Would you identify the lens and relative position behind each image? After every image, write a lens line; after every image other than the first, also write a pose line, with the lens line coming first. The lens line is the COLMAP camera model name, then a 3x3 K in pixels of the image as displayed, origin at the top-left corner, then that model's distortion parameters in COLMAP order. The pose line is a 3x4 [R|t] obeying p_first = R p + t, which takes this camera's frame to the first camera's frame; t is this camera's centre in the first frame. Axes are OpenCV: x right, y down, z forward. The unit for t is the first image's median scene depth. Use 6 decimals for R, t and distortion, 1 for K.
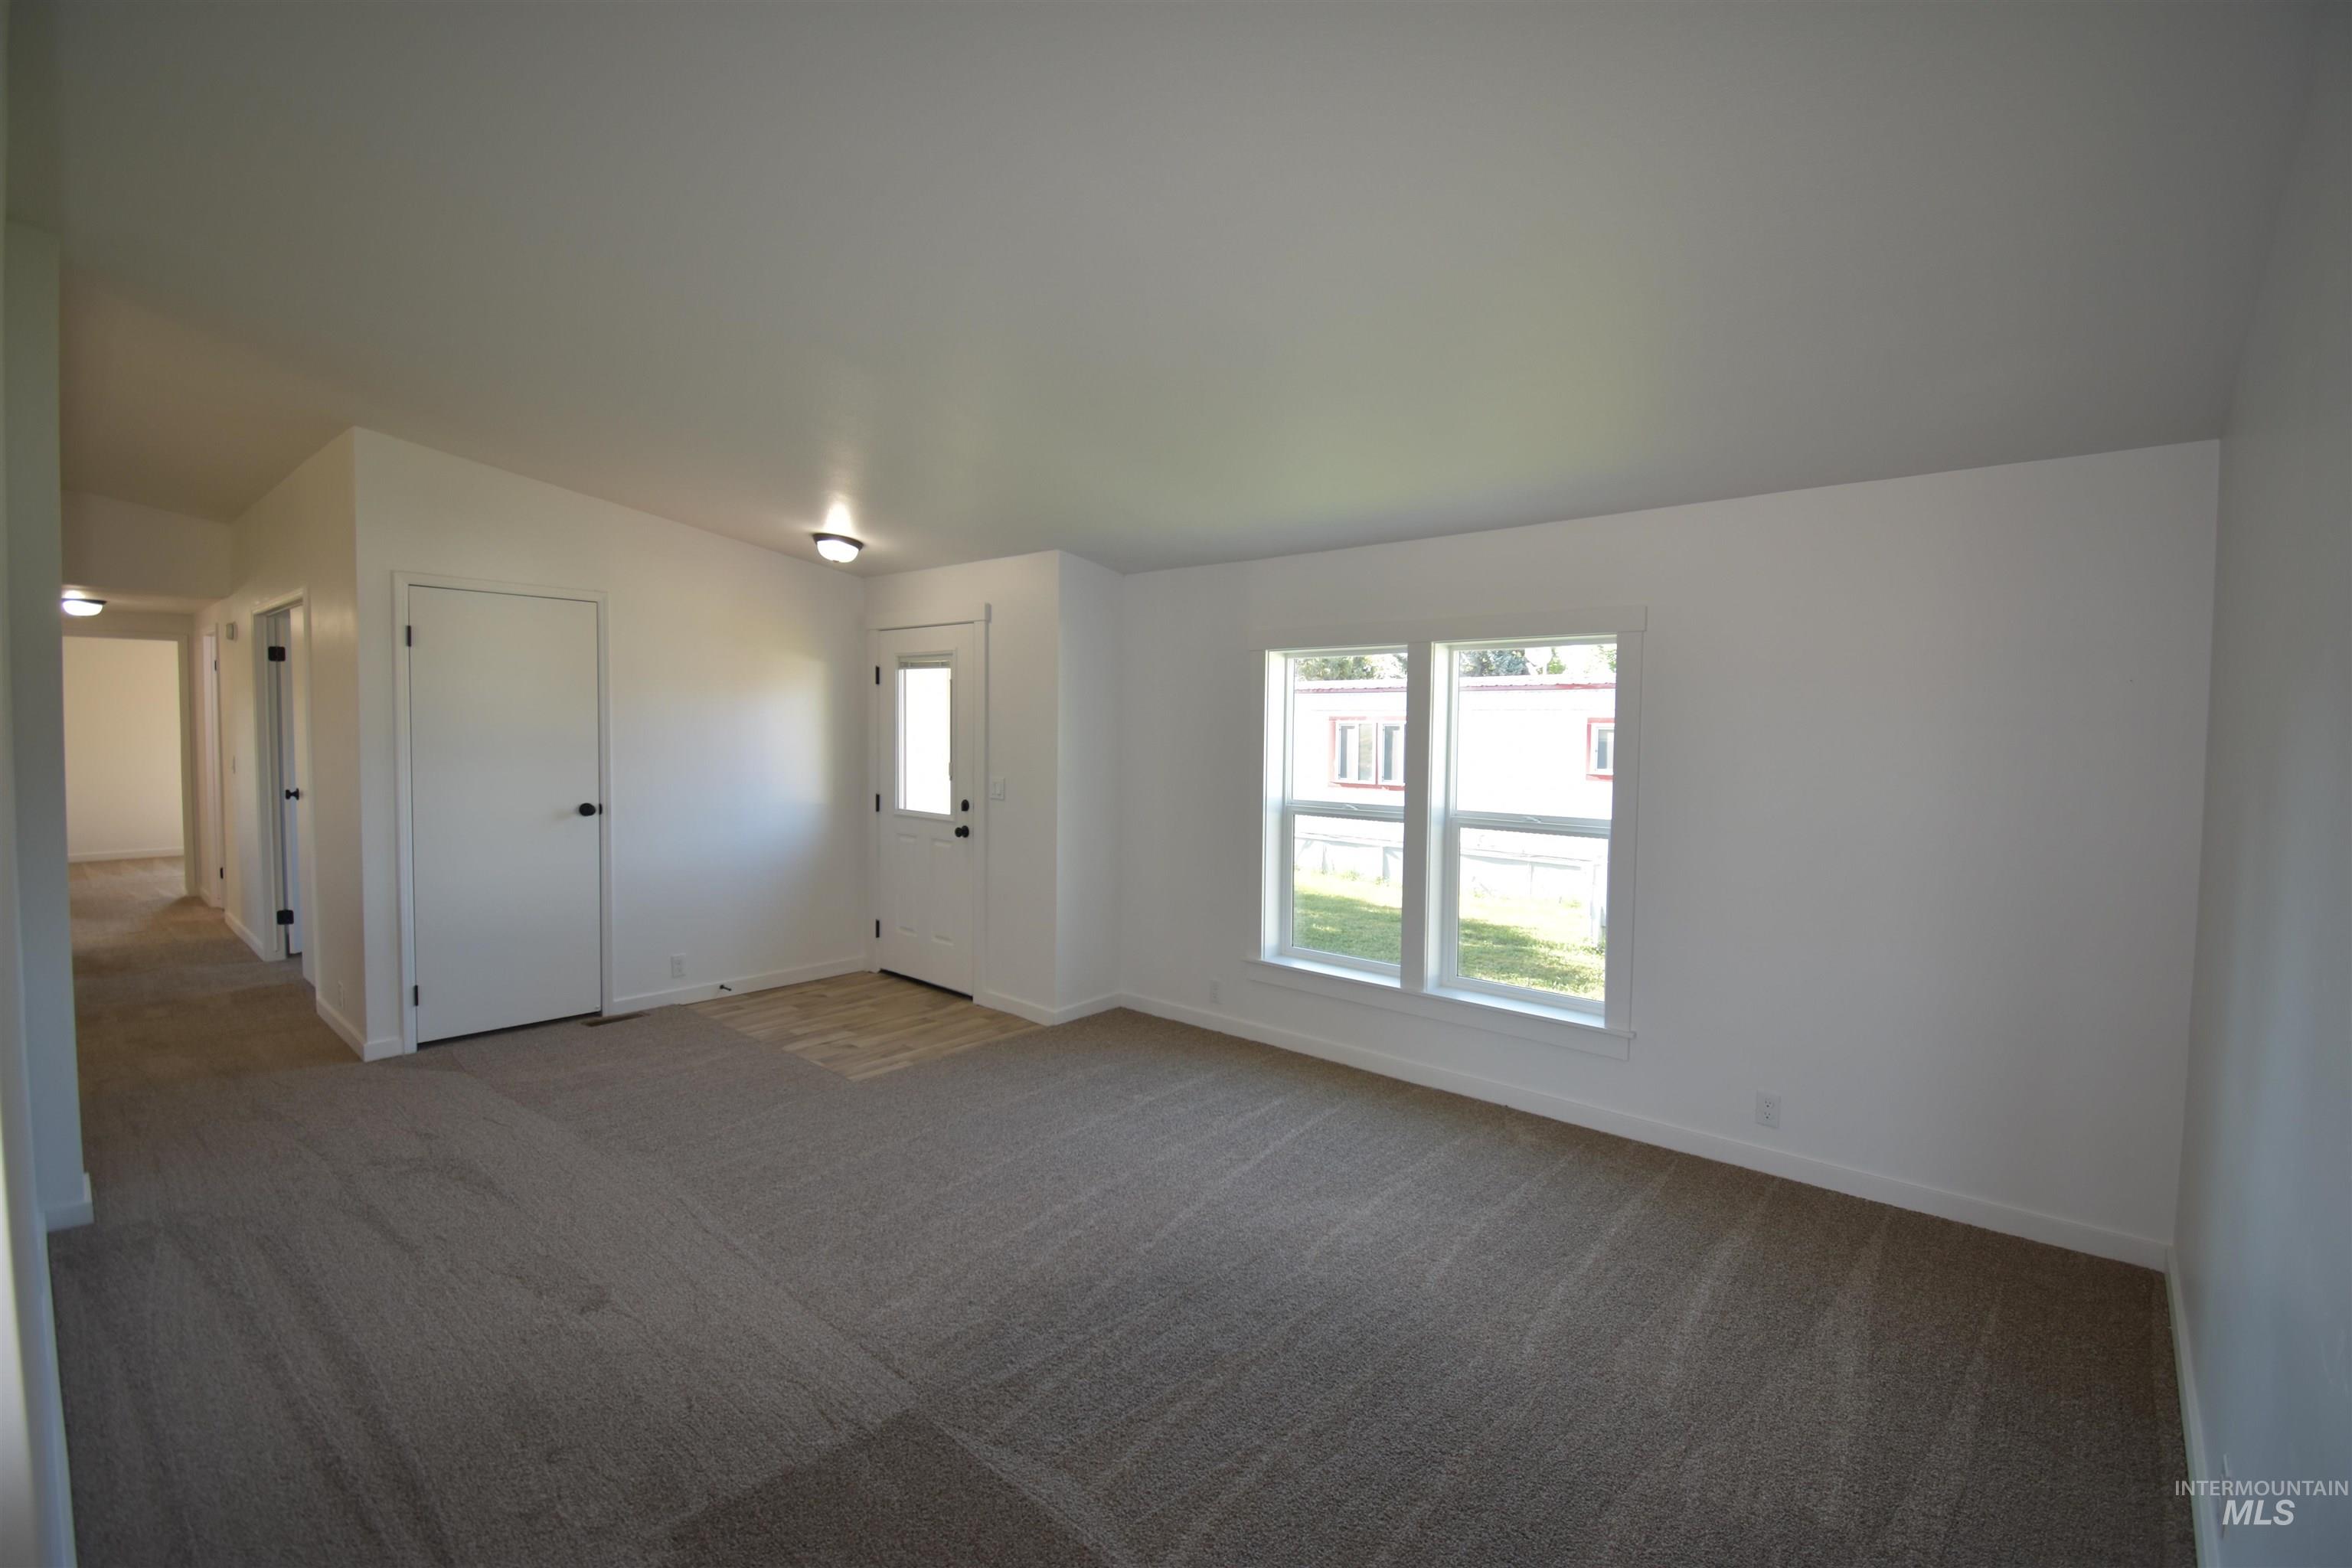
lens RADIAL K [[1037.4, 0, 1175.1], [0, 1037.4, 773.7], [0, 0, 1]] dist [0.001135, -0.001037]
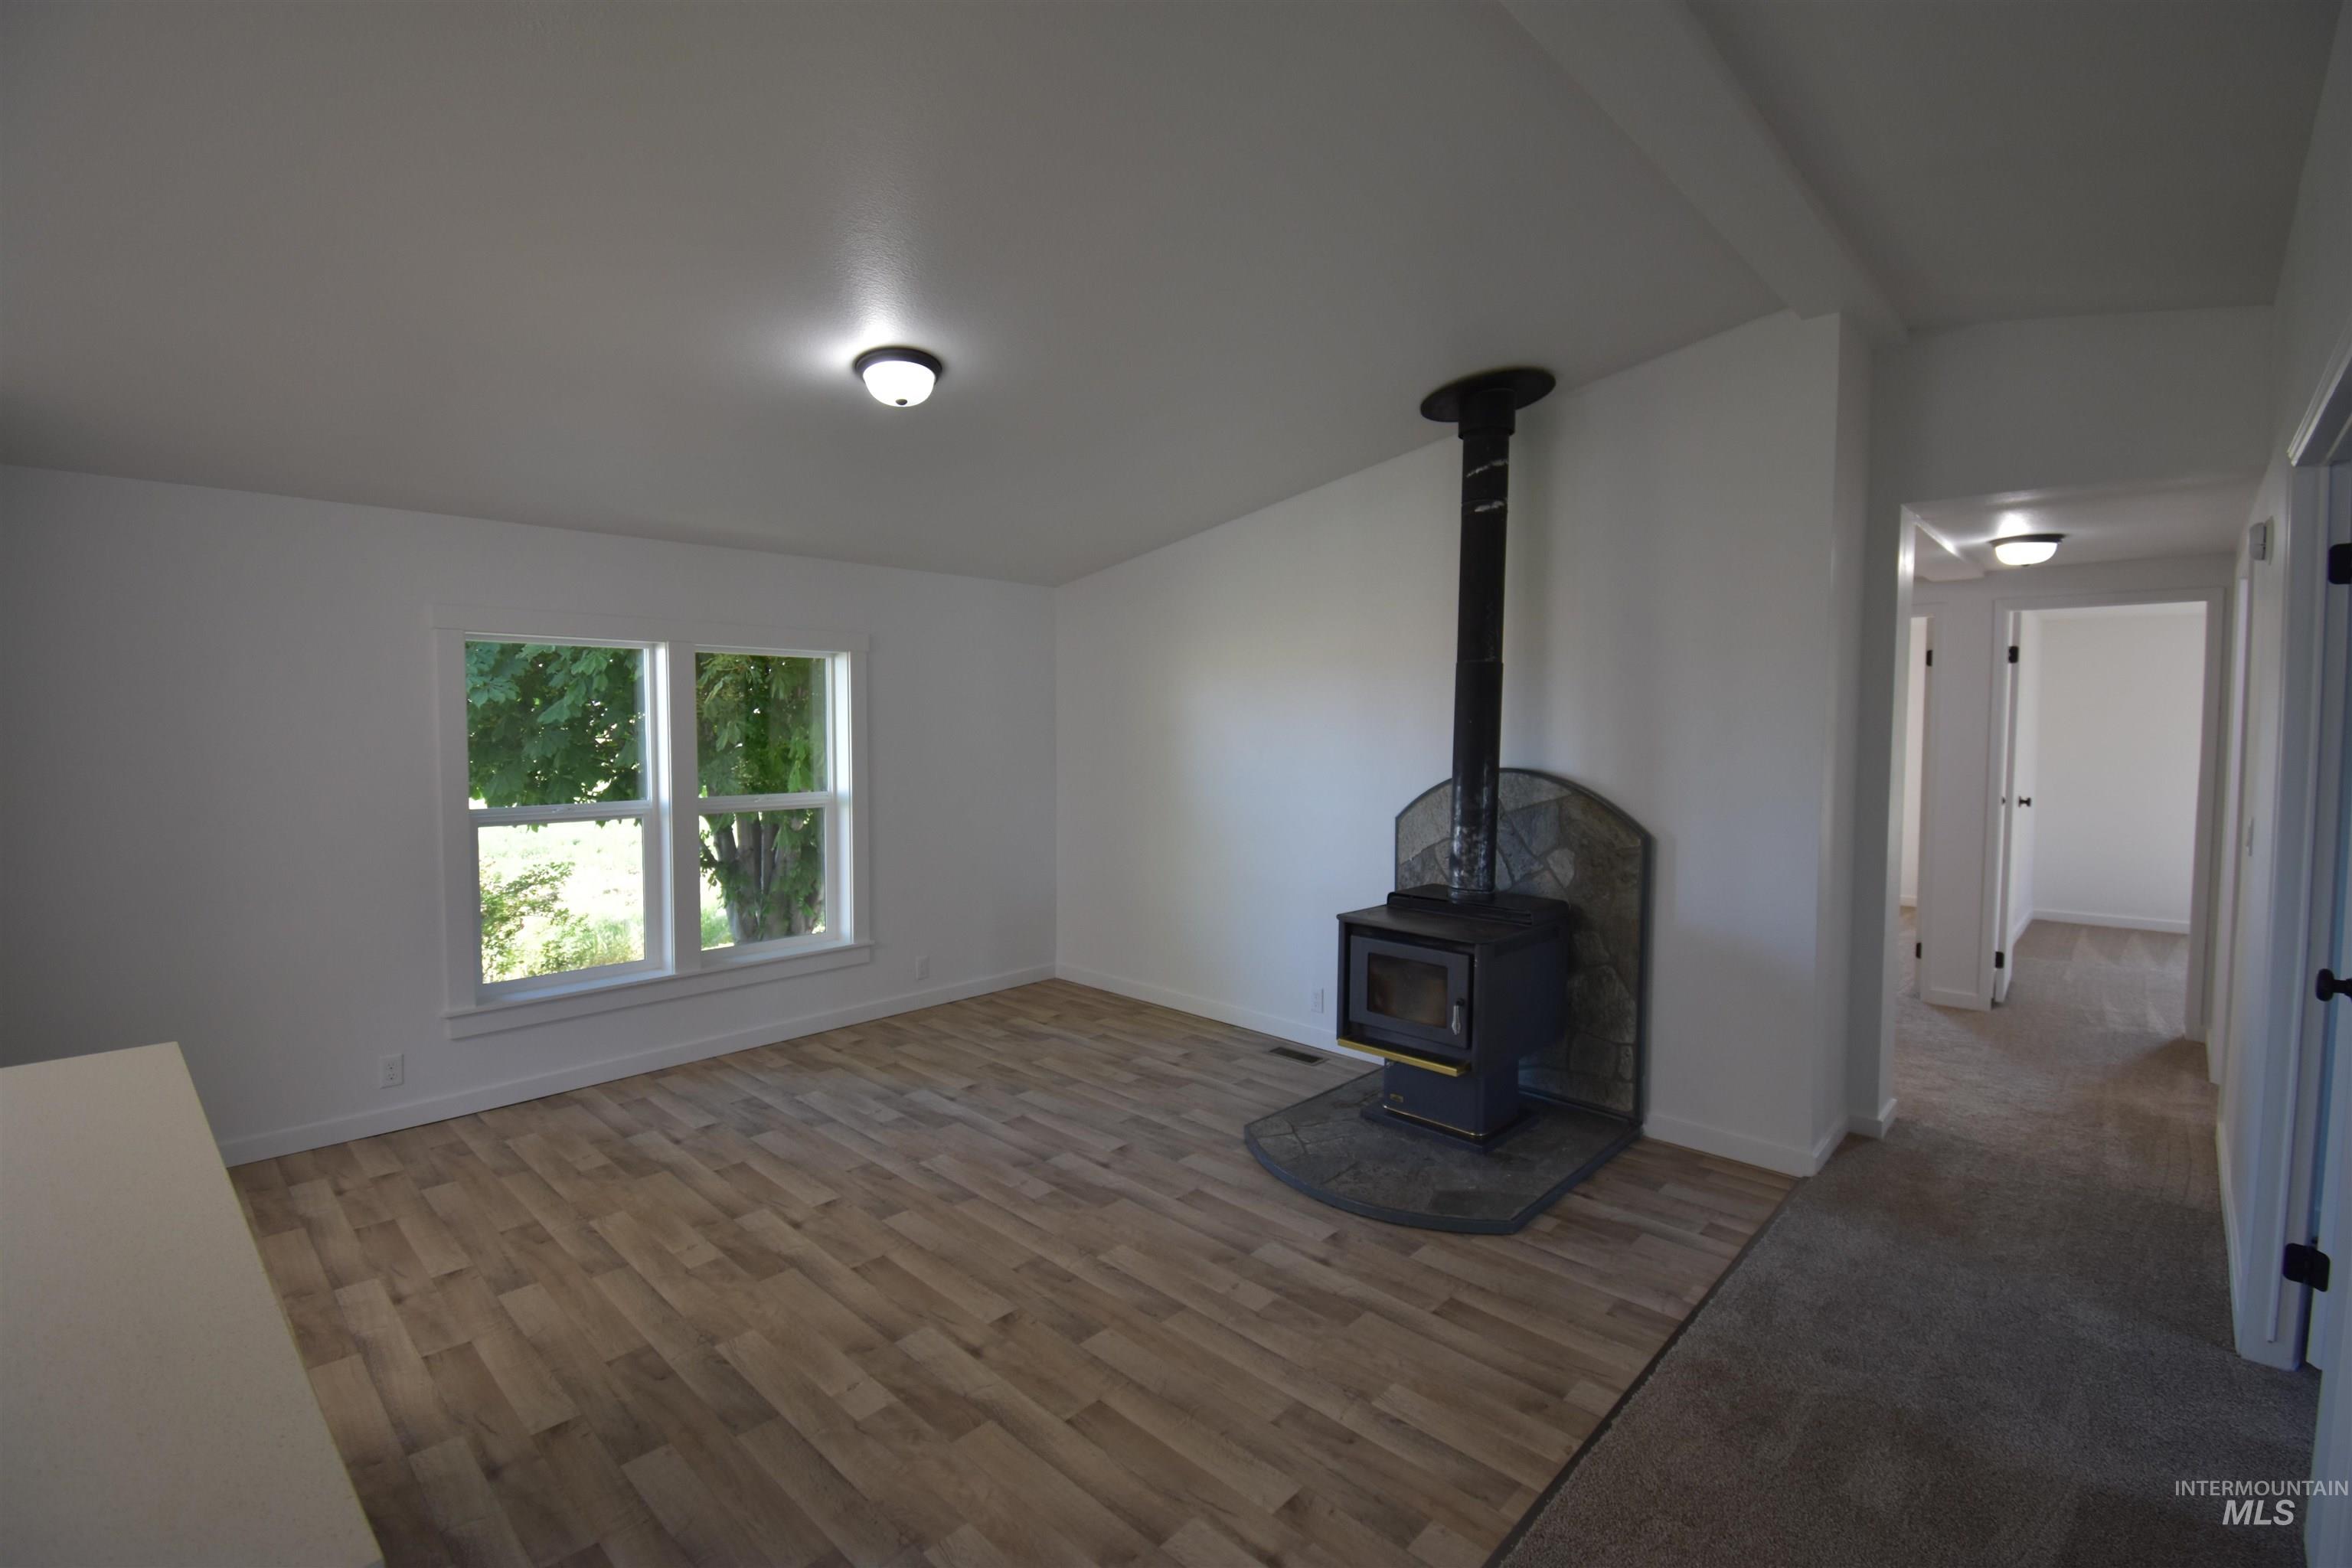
lens RADIAL K [[1037.4, 0, 1182.2], [0, 1037.4, 779.1], [0, 0, 1]] dist [0.001135, -0.001037]
pose [[-0.005581, 0.062499, -0.998029, -0.424368], [-0.048705, 0.996843, 0.062697, -0.038942], [0.998798, 0.048959, -0.002520, 0.505945]]
